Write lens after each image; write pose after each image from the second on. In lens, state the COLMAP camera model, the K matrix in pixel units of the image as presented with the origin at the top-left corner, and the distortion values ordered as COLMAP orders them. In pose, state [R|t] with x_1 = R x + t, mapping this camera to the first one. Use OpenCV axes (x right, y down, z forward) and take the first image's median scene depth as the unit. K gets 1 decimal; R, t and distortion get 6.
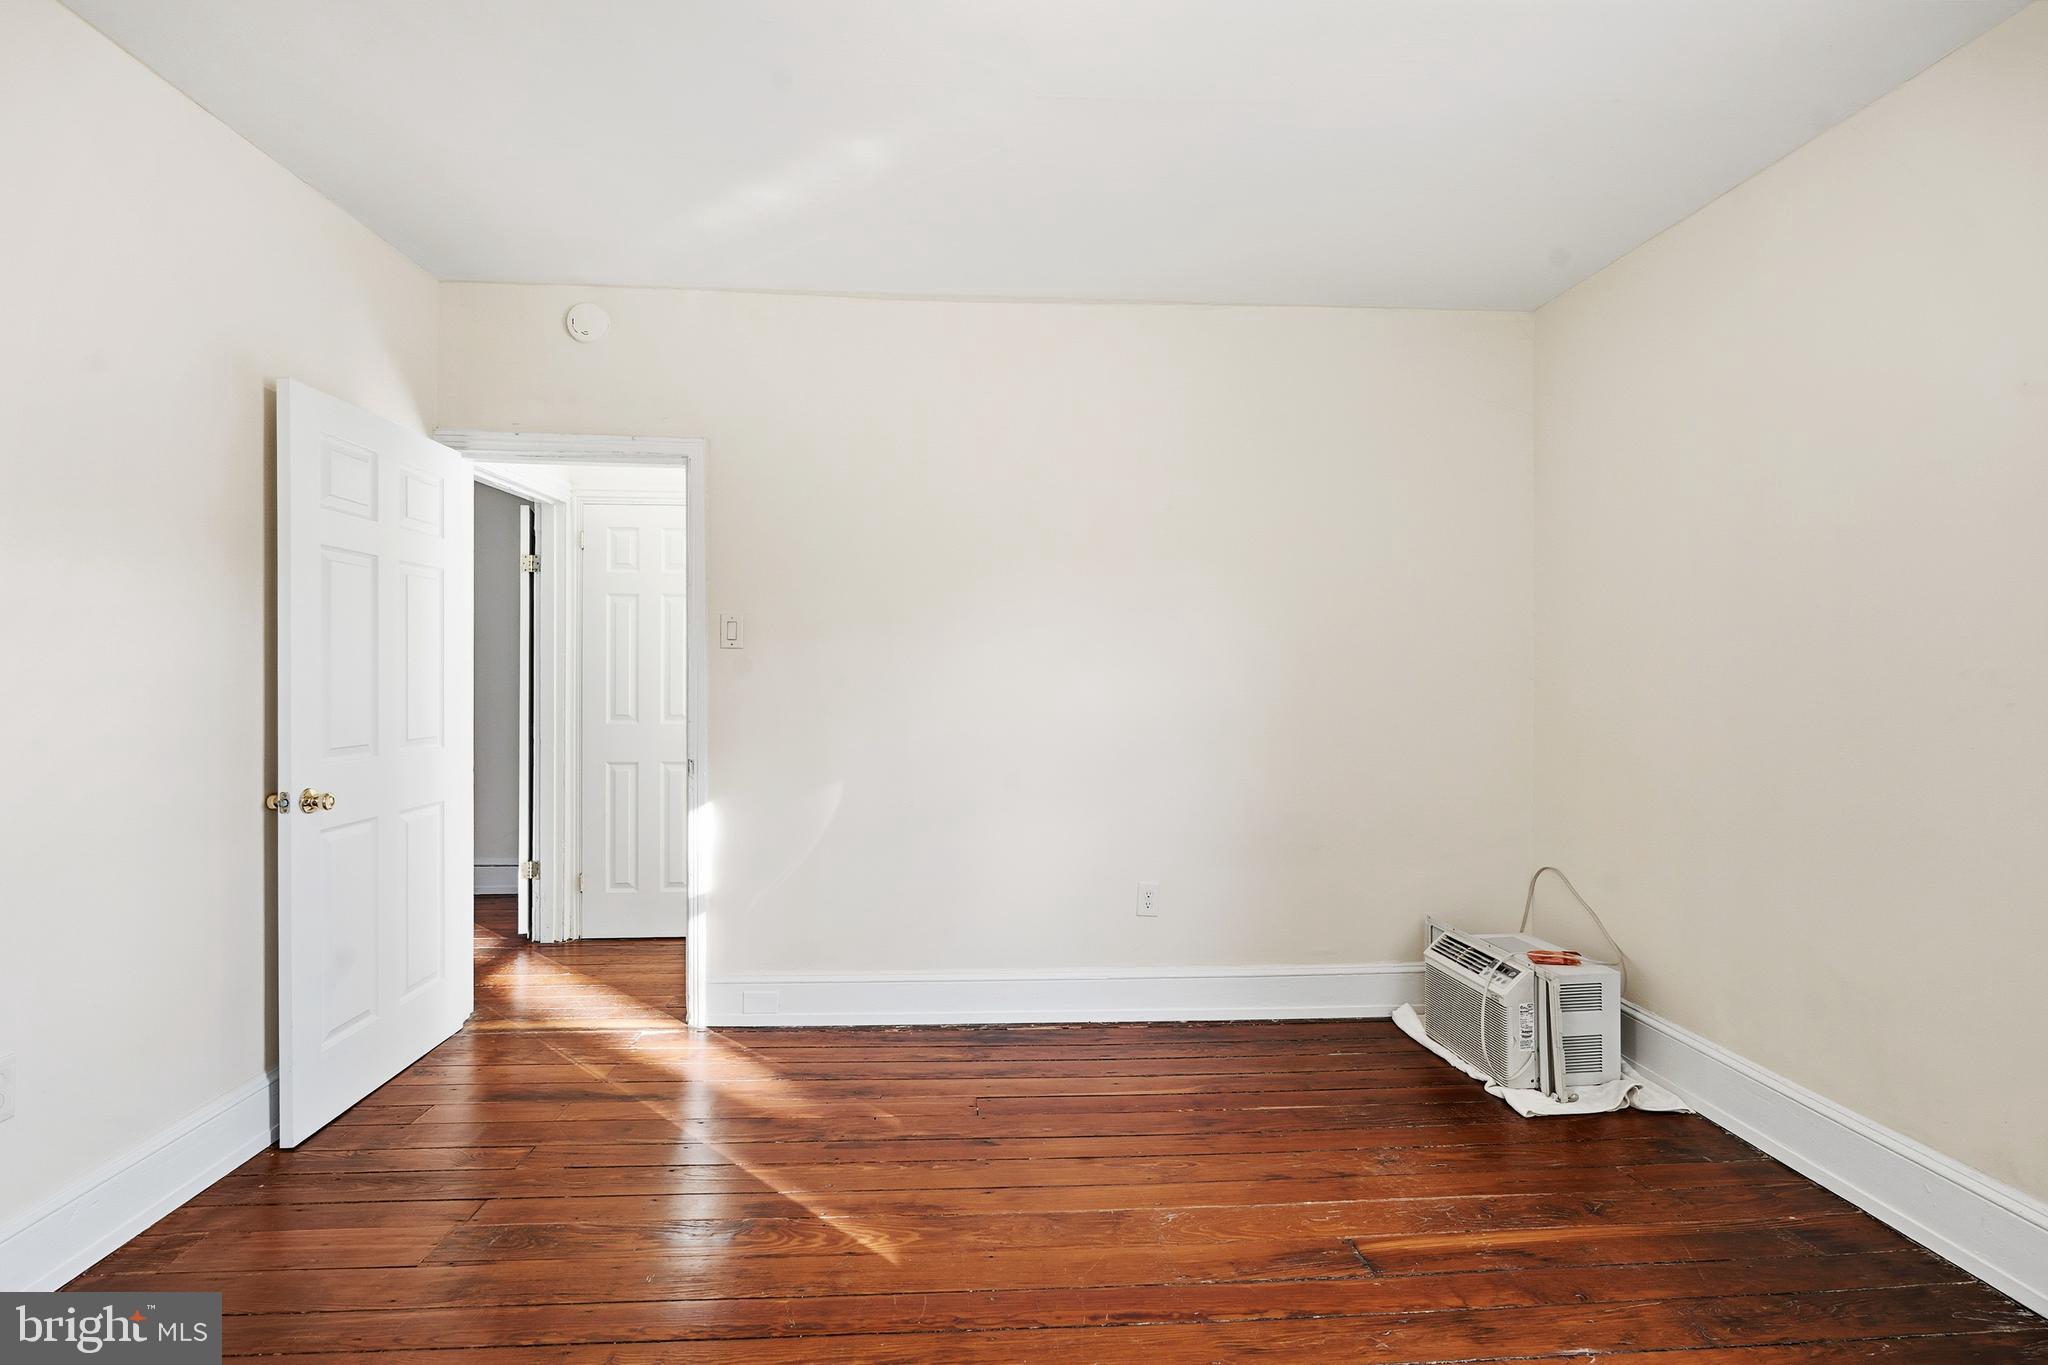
lens RADIAL K [[910.7, 0, 1016.4], [0, 910.7, 678.3], [0, 0, 1]] dist [-0.004218, 0.000087]
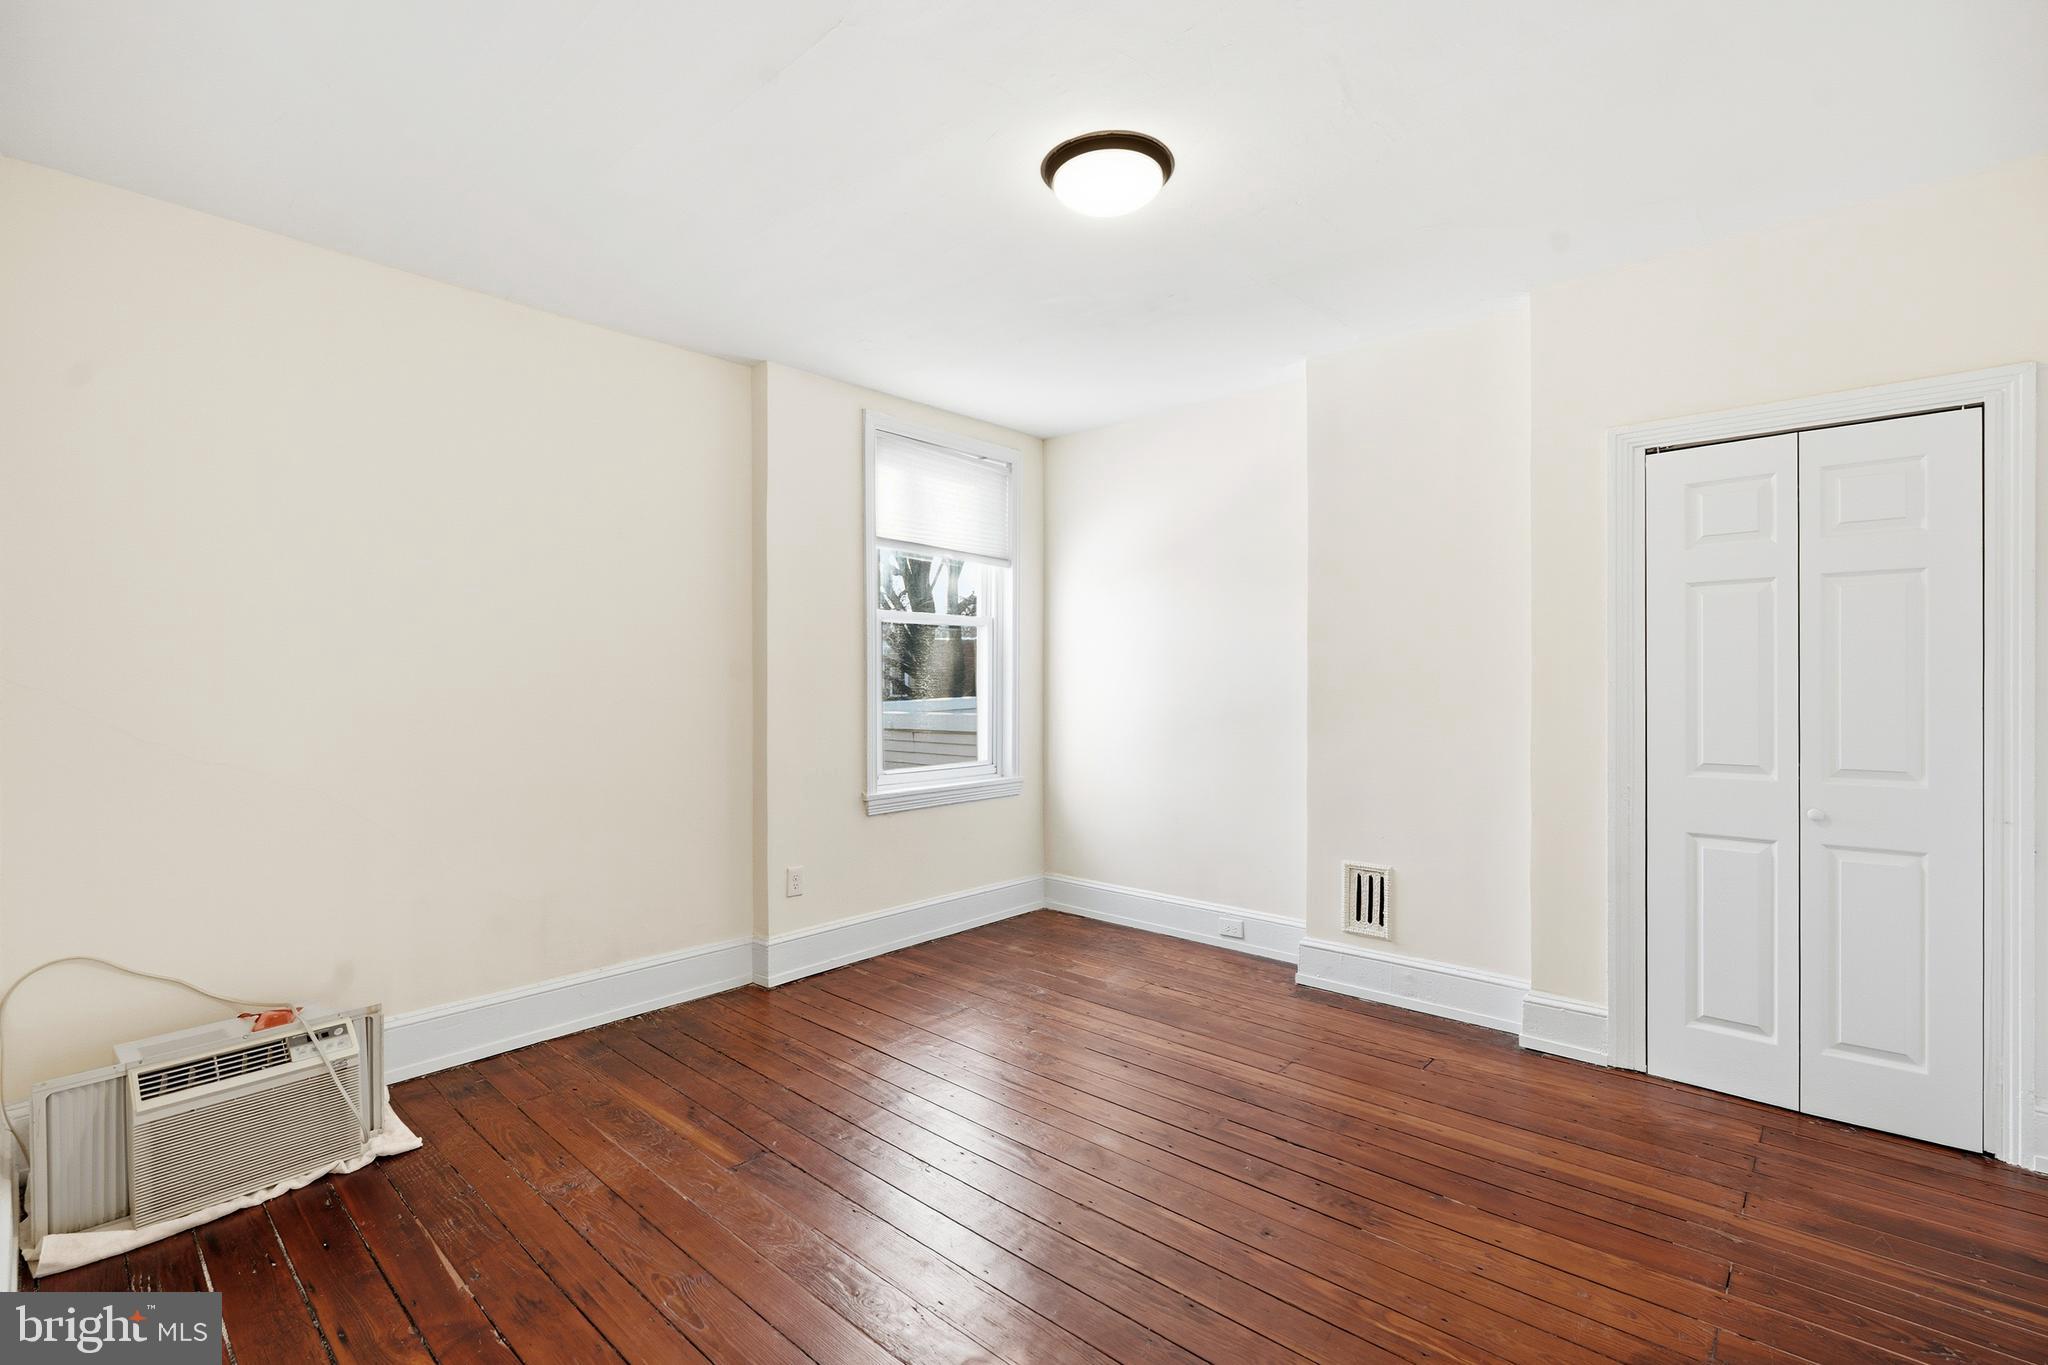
lens RADIAL K [[910.7, 0, 1018.0], [0, 910.7, 687.3], [0, 0, 1]] dist [-0.004218, 0.000087]
pose [[-0.711646, -0.009270, 0.702477, -0.712190], [-0.009850, 0.999946, 0.003218, -0.025140], [-0.702469, -0.004629, -0.711699, 1.530494]]
